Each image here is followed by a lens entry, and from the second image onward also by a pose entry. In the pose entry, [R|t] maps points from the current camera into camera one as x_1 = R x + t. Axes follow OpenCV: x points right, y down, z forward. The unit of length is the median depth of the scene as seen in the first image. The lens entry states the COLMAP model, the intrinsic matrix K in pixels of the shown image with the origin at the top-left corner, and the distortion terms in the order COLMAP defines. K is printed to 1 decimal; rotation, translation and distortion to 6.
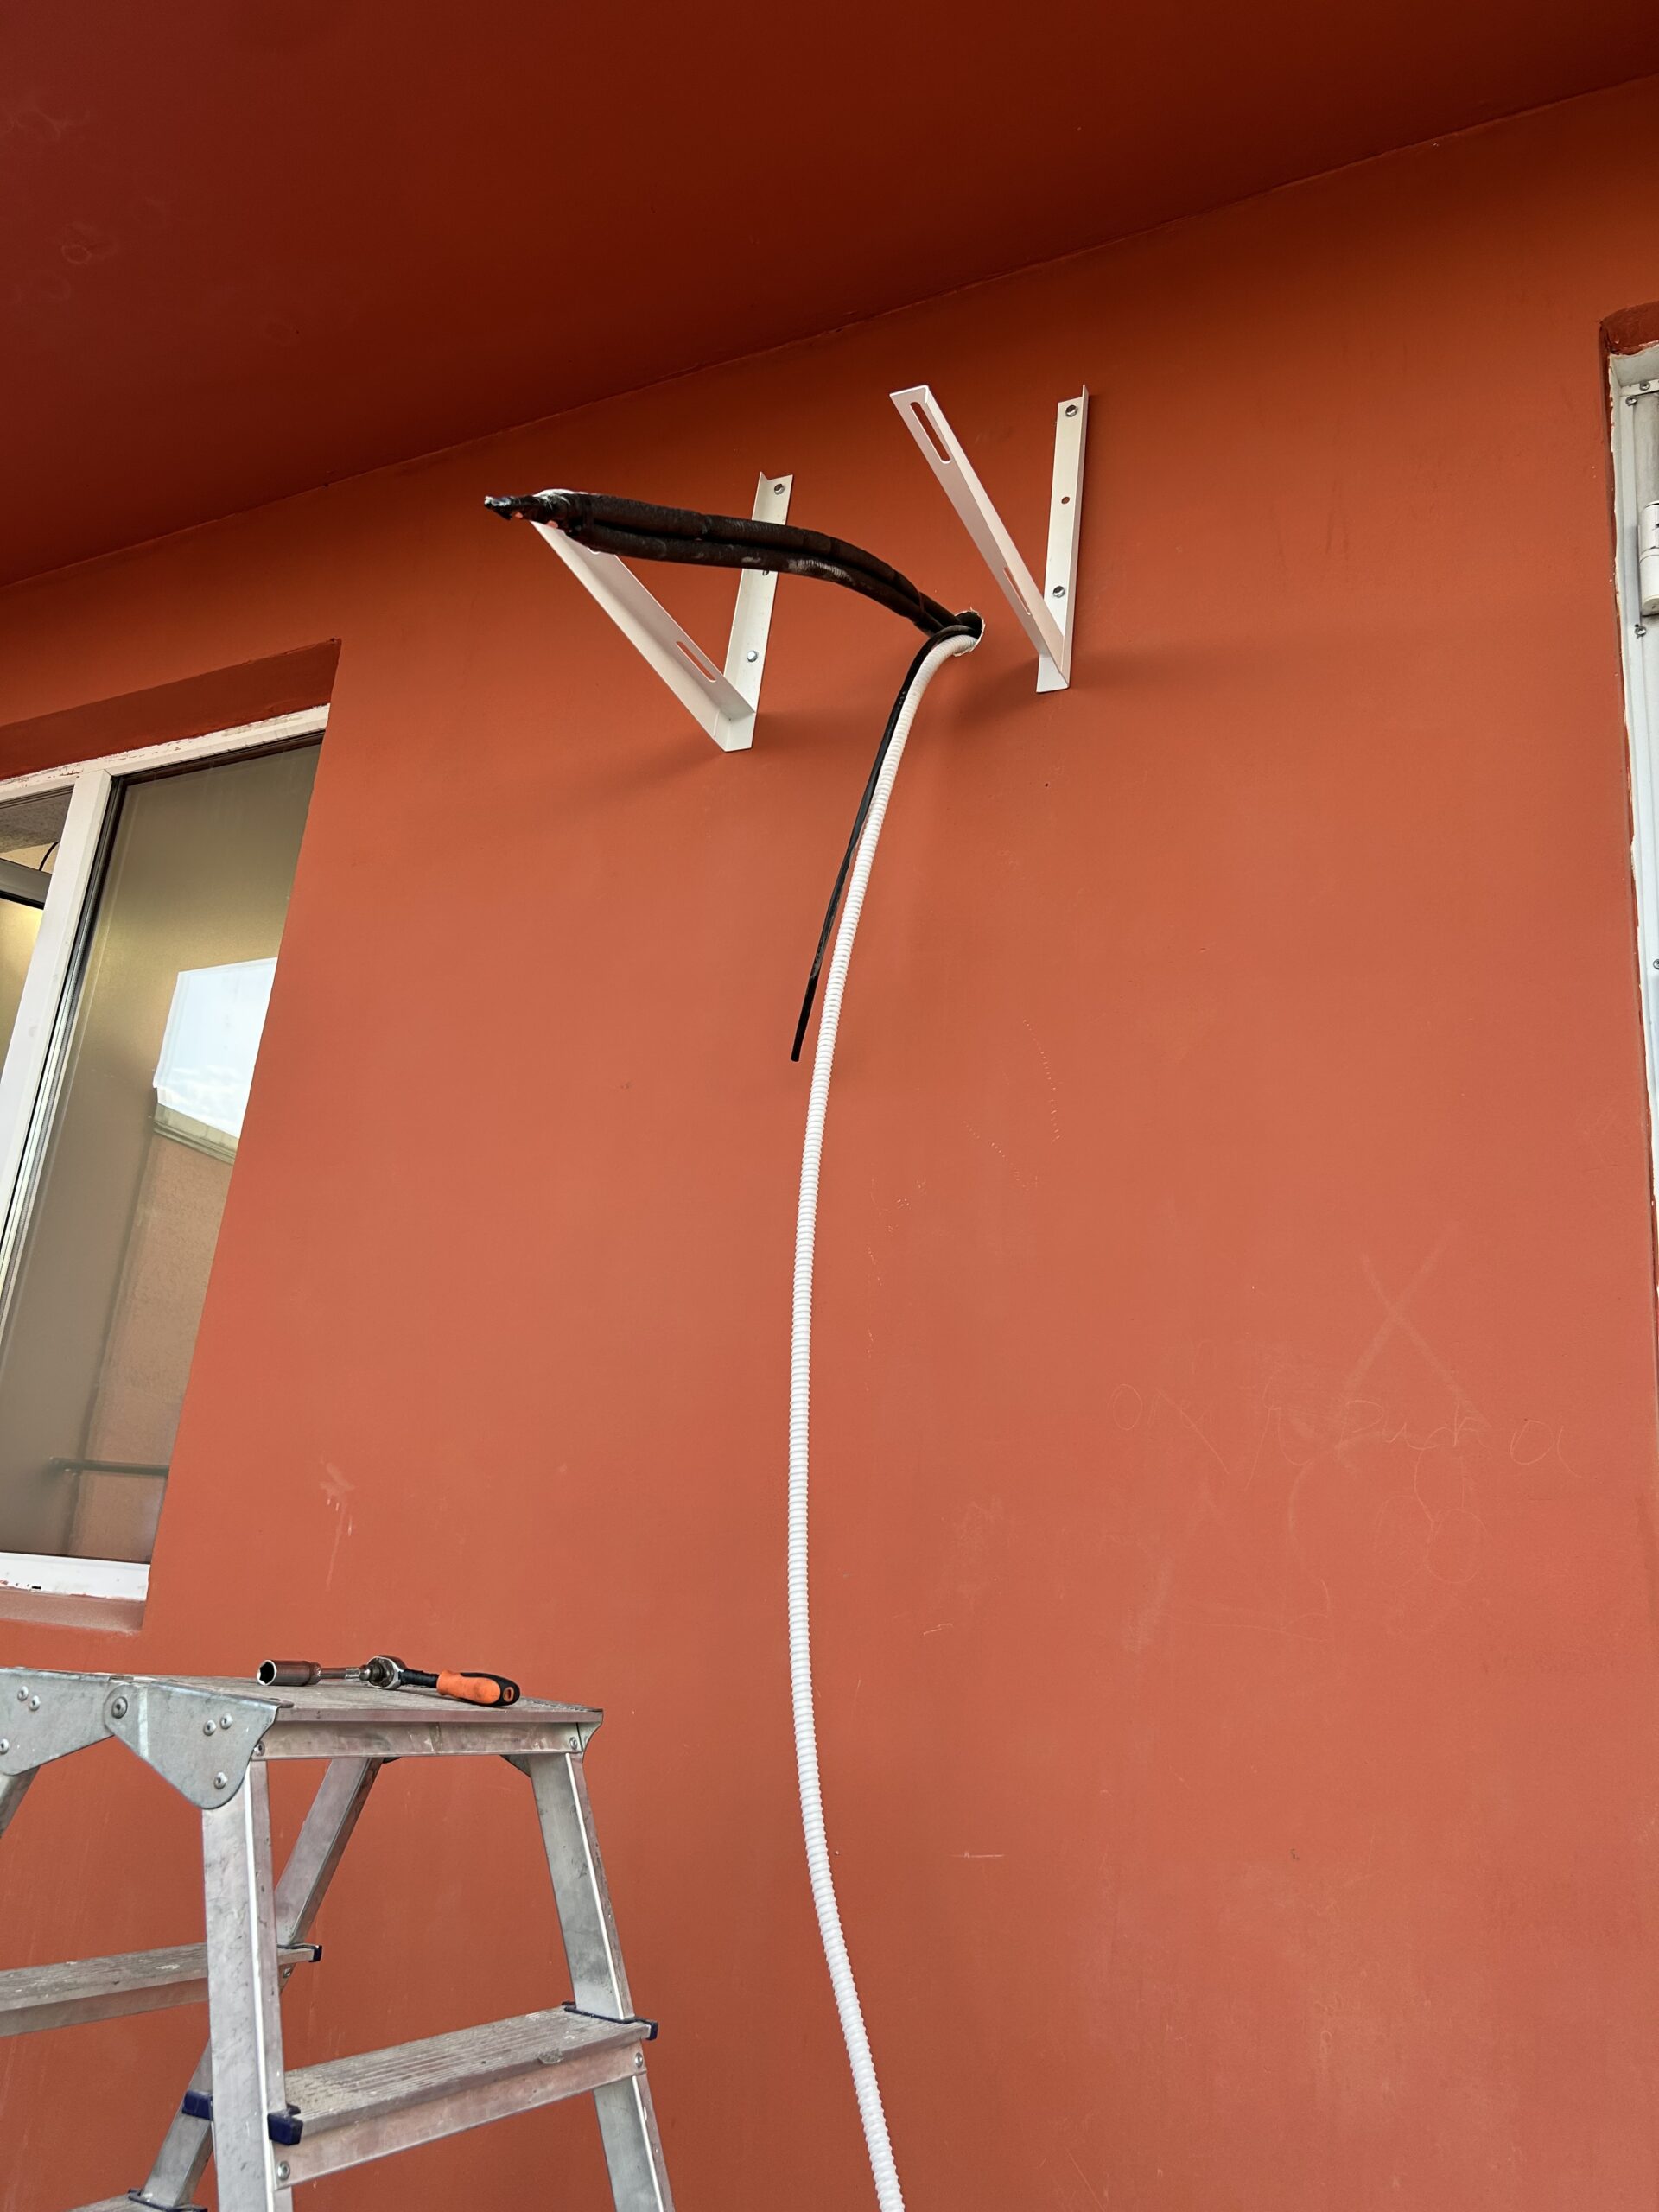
lens RADIAL K [[1667.9, 0, 829.5], [0, 1667.9, 1106.0], [0, 0, 1]] dist [0.009951, -0.005932]
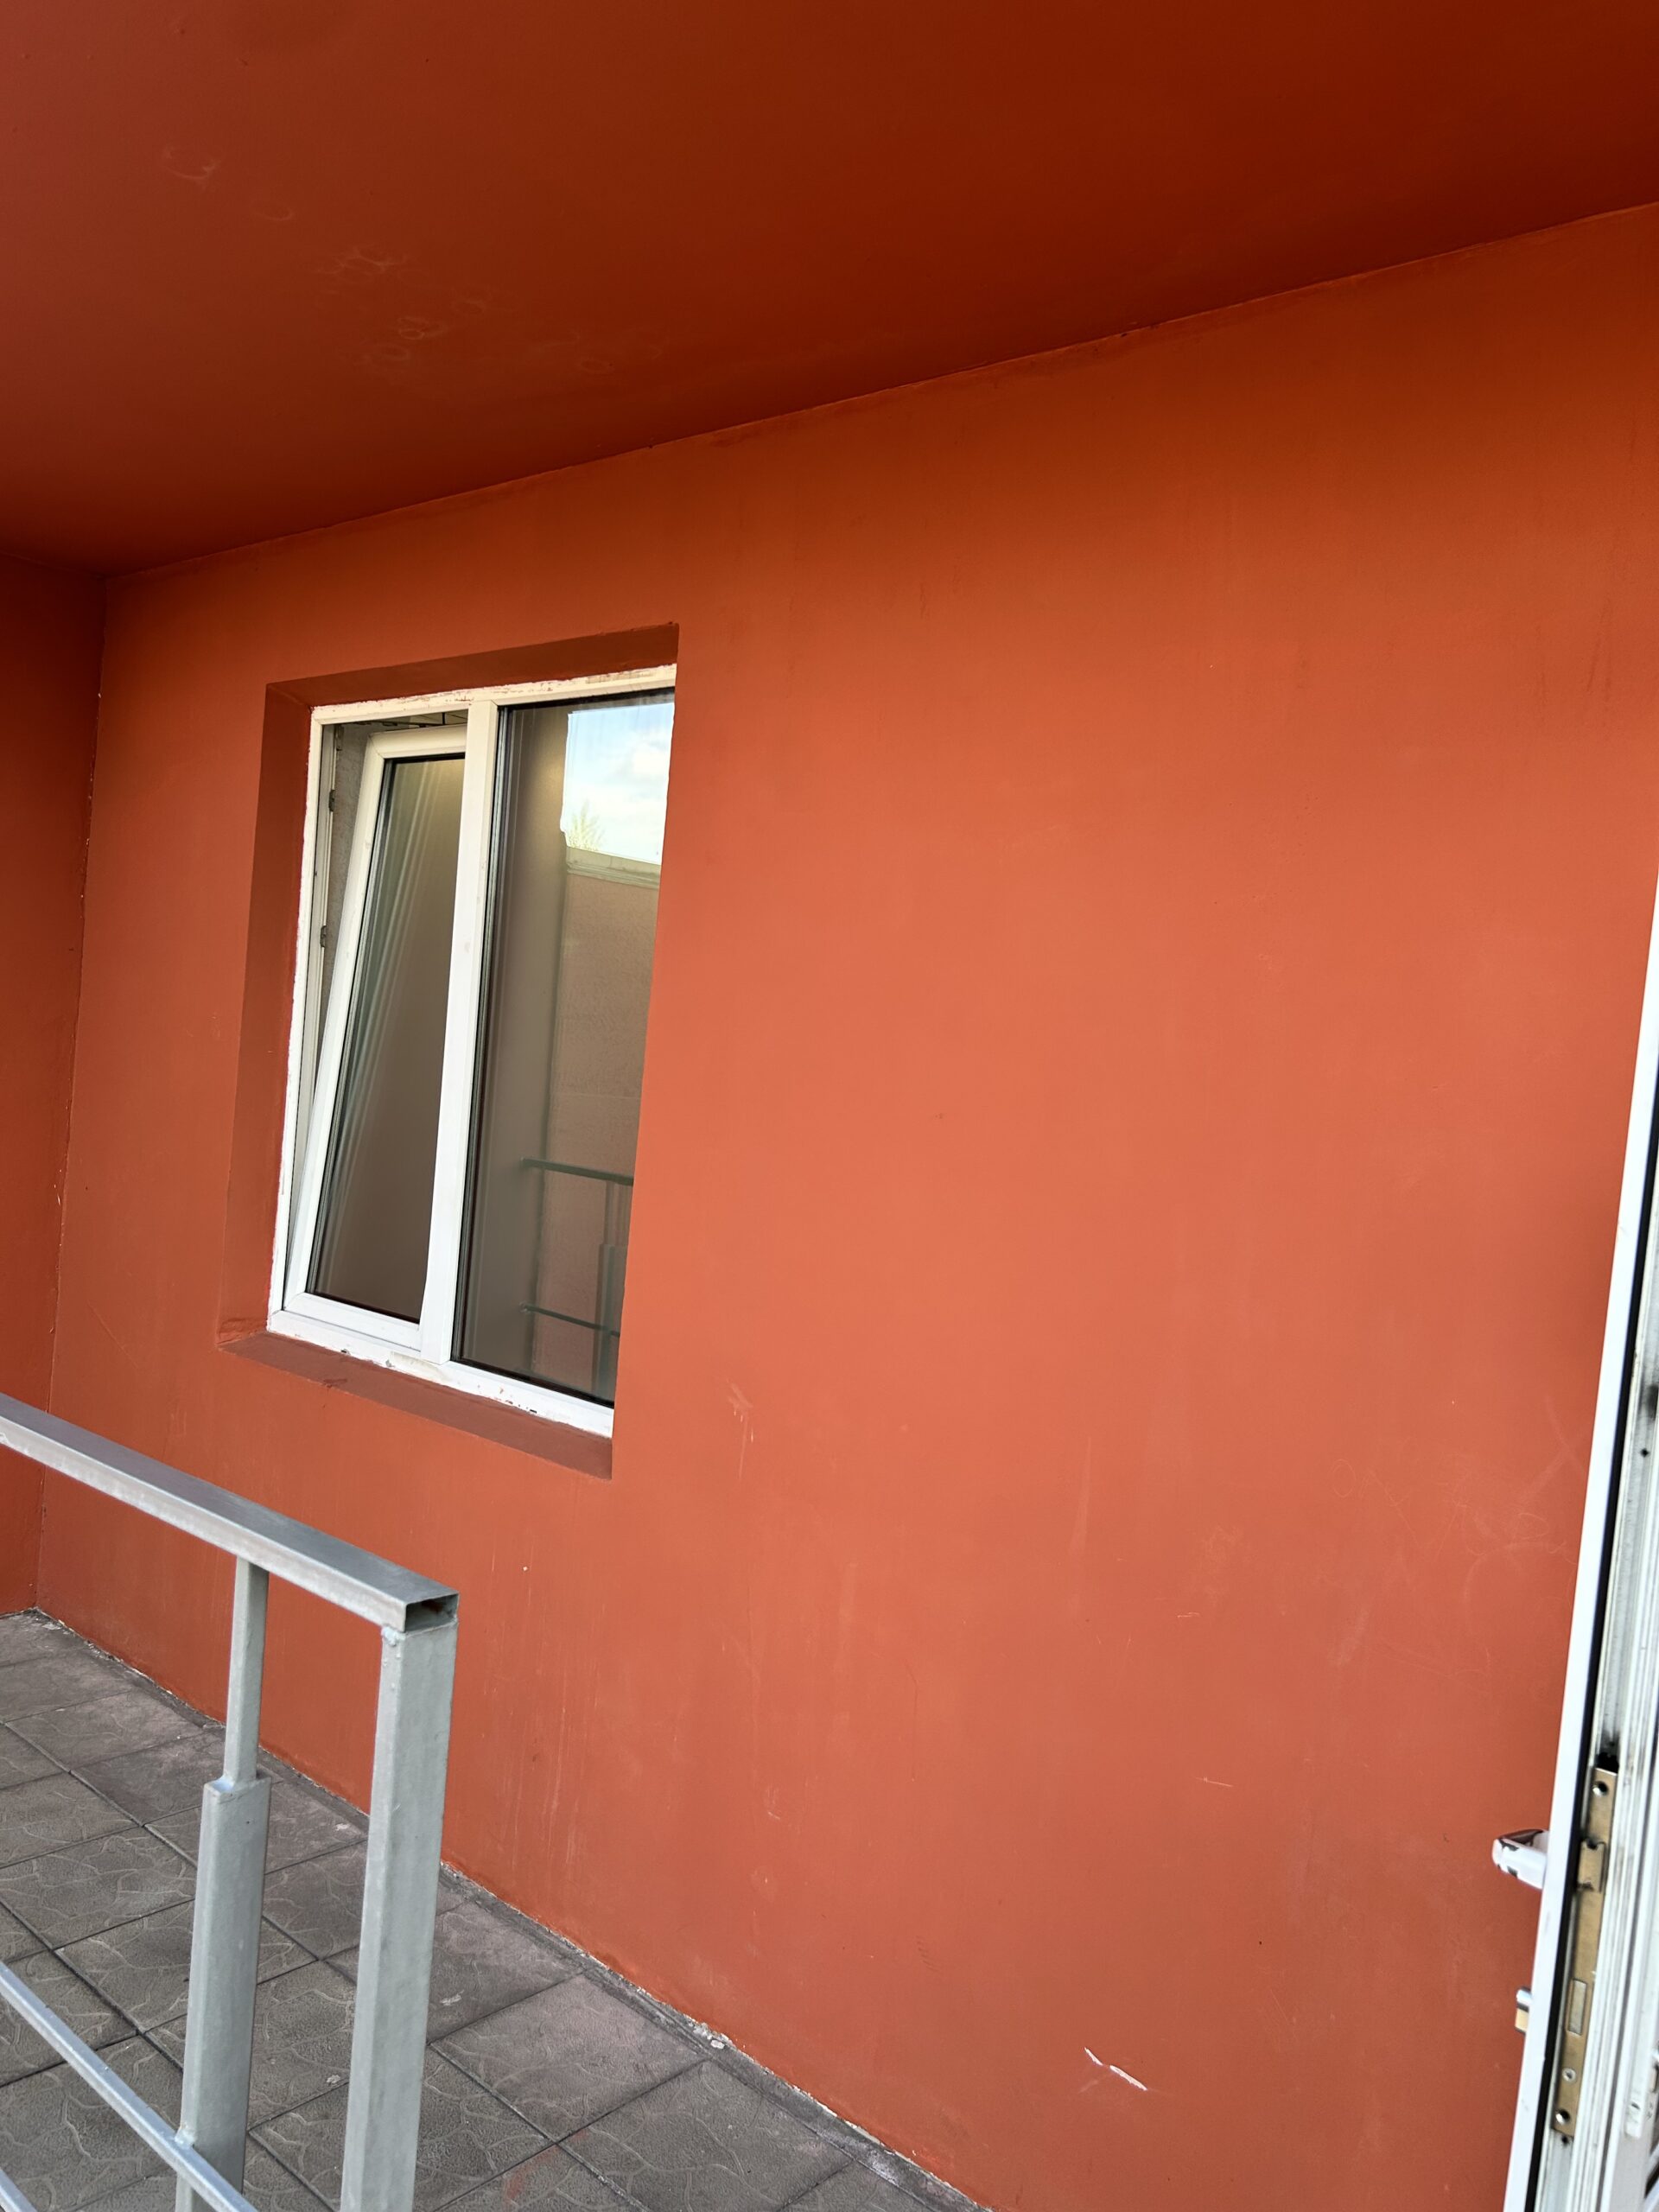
lens RADIAL K [[1695.3, 0, 829.5], [0, 1695.3, 1106.0], [0, 0, 1]] dist [0.010890, 0.002492]
pose [[0.971078, 0.003721, -0.238733, 0.077858], [0.073158, 0.947148, 0.312344, -0.358936], [0.227278, -0.320776, 0.919482, -0.110221]]
